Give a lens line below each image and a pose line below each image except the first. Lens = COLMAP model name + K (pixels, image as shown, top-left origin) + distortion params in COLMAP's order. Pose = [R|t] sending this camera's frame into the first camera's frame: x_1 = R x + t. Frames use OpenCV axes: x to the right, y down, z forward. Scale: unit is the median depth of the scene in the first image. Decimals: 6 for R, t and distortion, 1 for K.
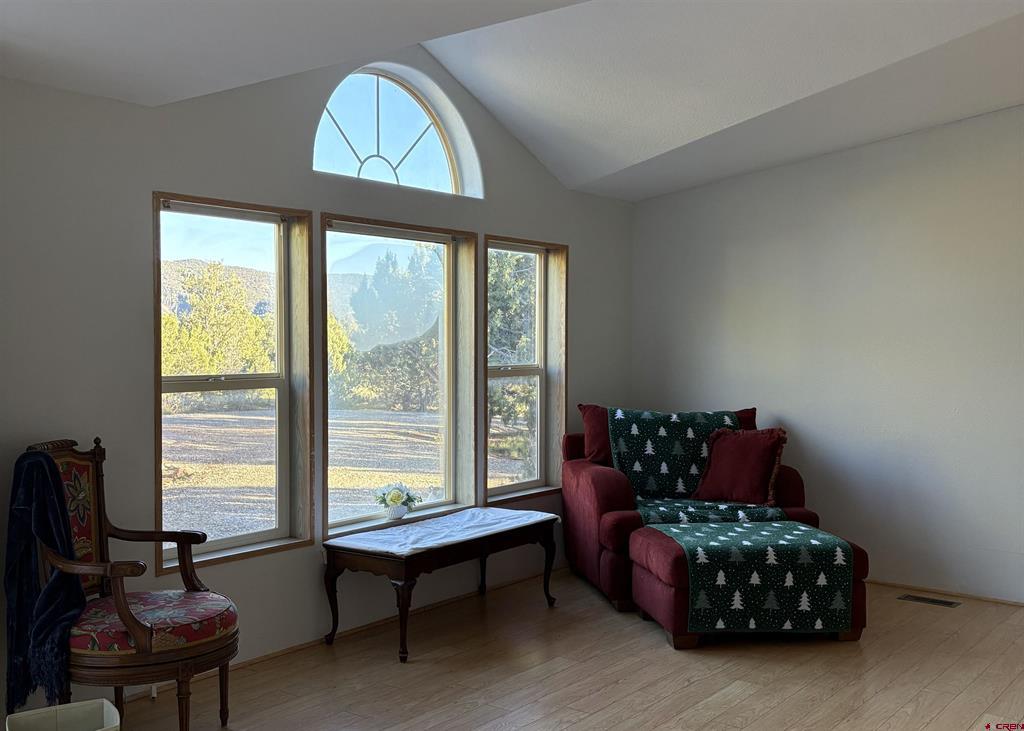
lens RADIAL K [[1016.3, 0, 512.0], [0, 1016.3, 365.5], [0, 0, 1]] dist [0.082178, -0.182661]
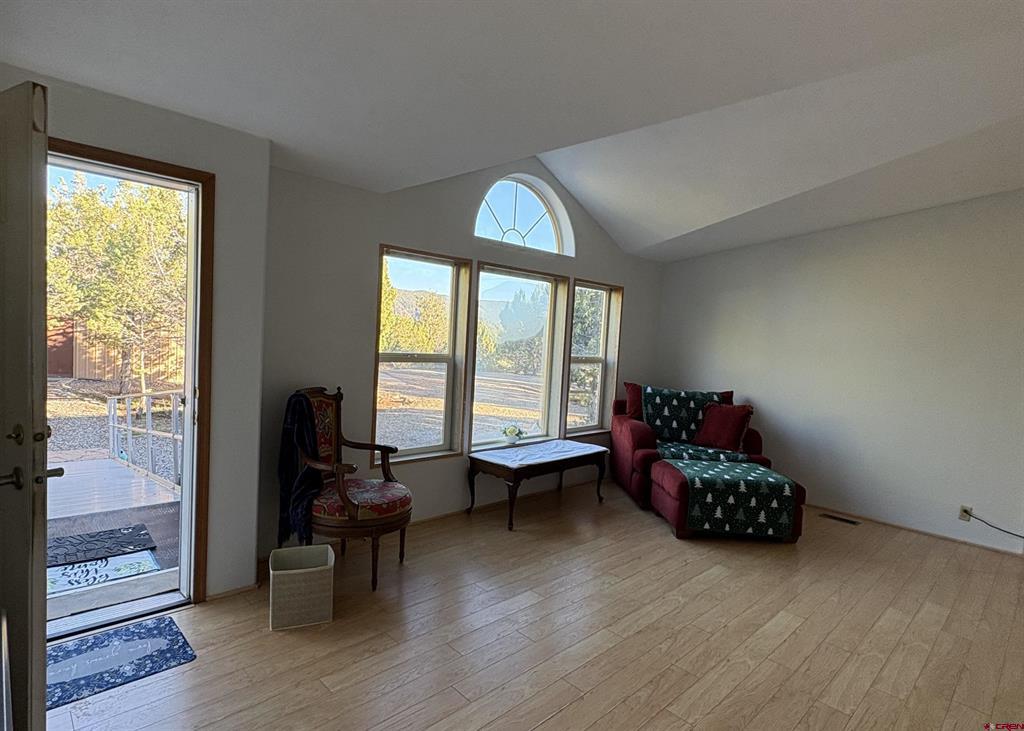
lens RADIAL K [[539.8, 0, 512.0], [0, 539.8, 365.5], [0, 0, 1]] dist [-0.000314, -0.000622]
pose [[0.989624, 0.060464, -0.130341, -0.003985], [-0.057100, 0.997936, 0.029394, -0.006150], [0.131849, -0.021647, 0.991033, 0.119270]]
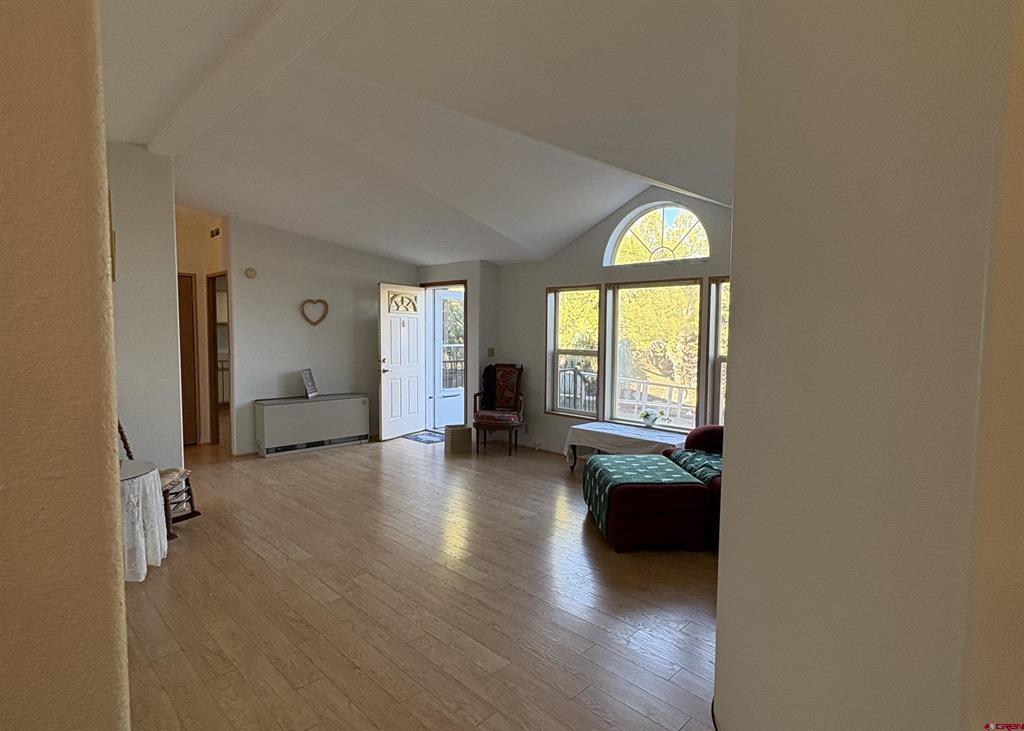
lens RADIAL K [[539.8, 0, 512.0], [0, 539.8, 365.5], [0, 0, 1]] dist [-0.000314, -0.000622]
pose [[-0.116552, 0.059896, -0.991377, 1.073382], [-0.041245, 0.997027, 0.065086, -0.032363], [0.992328, 0.048476, -0.113735, 0.927351]]
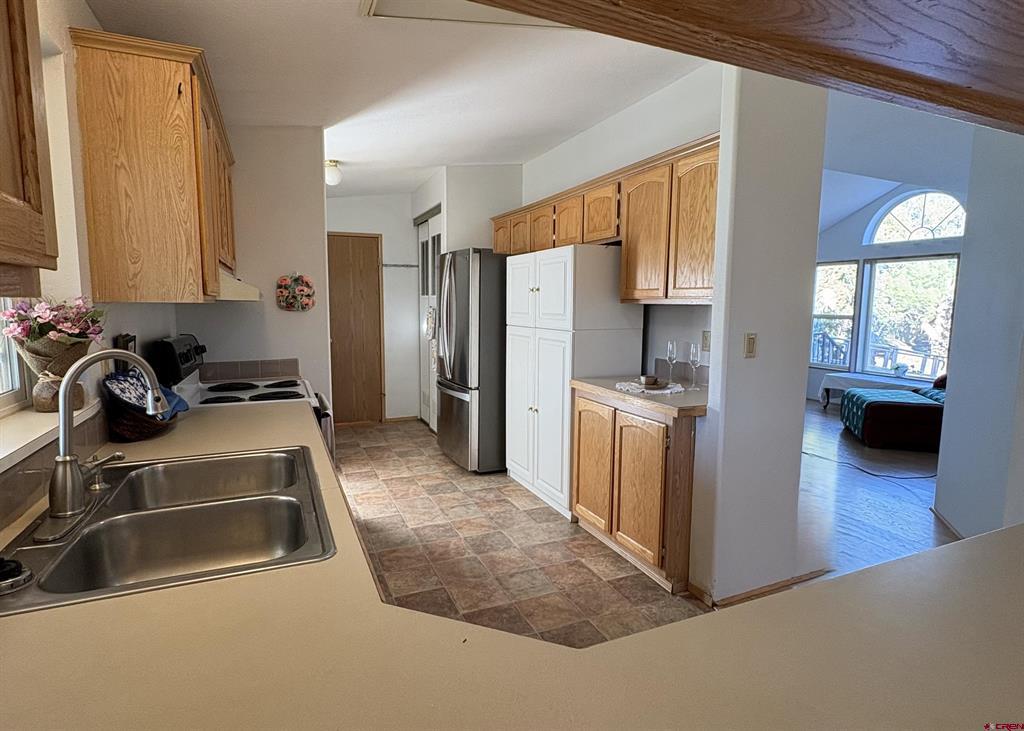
lens RADIAL K [[539.8, 0, 512.0], [0, 539.8, 365.5], [0, 0, 1]] dist [-0.000314, -0.000622]
pose [[-0.469240, 0.093833, -0.878072, 1.616501], [-0.041071, 0.990944, 0.127843, -0.006538], [0.882115, 0.096052, -0.461136, 0.847410]]
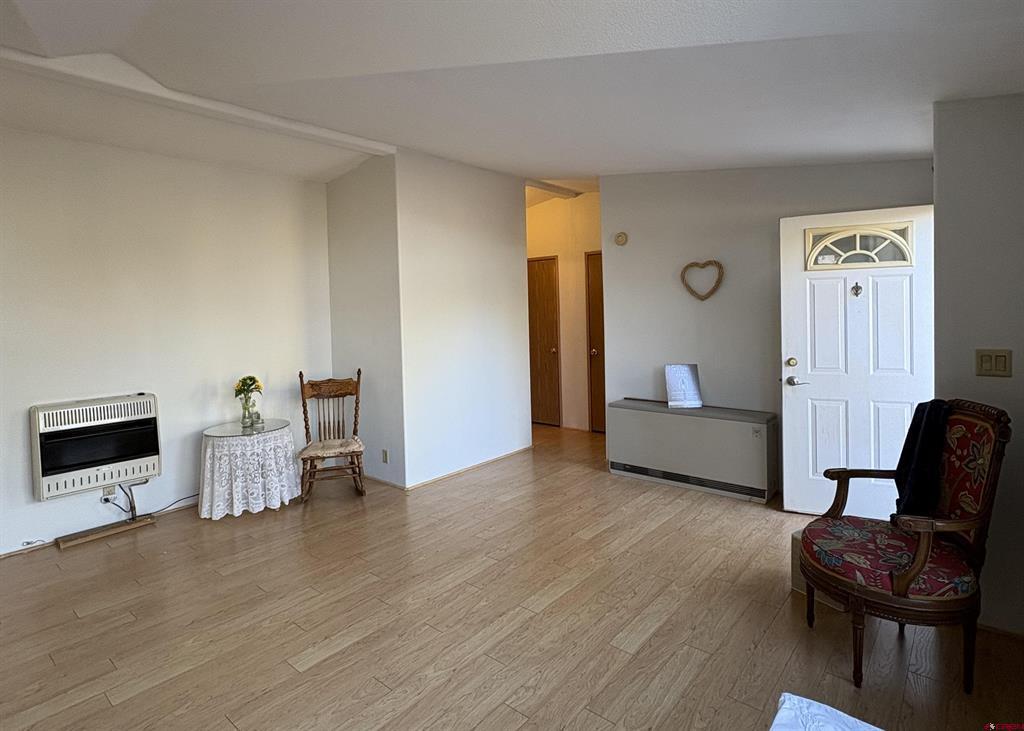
lens RADIAL K [[544.5, 0, 512.2], [0, 544.5, 326.2], [0, 0, 1]] dist [-0.001849, -0.000169]
pose [[-0.999305, 0.020680, 0.031016, 0.036698], [0.022598, 0.997768, 0.062839, -0.045933], [-0.029647, 0.063496, -0.997542, 1.207324]]
